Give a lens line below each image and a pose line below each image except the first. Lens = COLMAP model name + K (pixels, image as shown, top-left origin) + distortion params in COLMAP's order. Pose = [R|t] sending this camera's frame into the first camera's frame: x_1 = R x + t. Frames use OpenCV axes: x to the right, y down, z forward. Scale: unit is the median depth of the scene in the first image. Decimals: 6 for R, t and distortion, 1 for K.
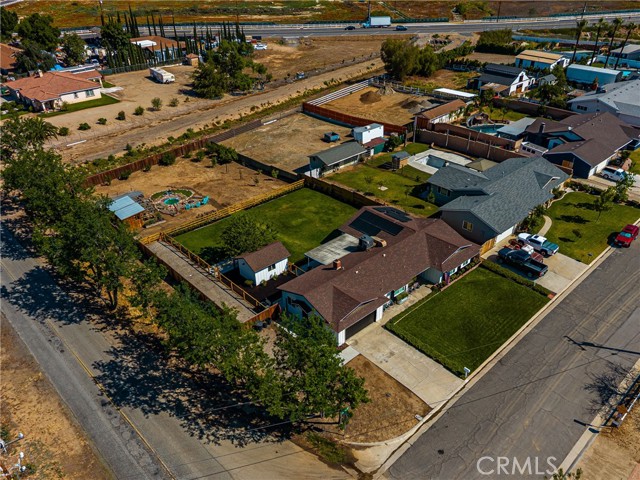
lens RADIAL K [[506.3, 0, 353.2], [0, 506.3, 258.4], [0, 0, 1]] dist [0.039905, -0.045261]
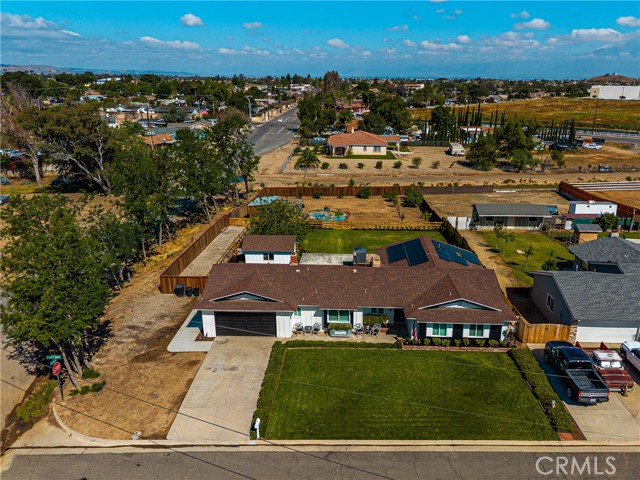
lens RADIAL K [[506.3, 0, 353.2], [0, 506.3, 258.4], [0, 0, 1]] dist [0.039905, -0.045261]
pose [[0.704935, 0.233841, -0.669615, 0.341549], [-0.389334, 0.916715, -0.089738, 0.026510], [0.592862, 0.323963, 0.737267, 0.292526]]
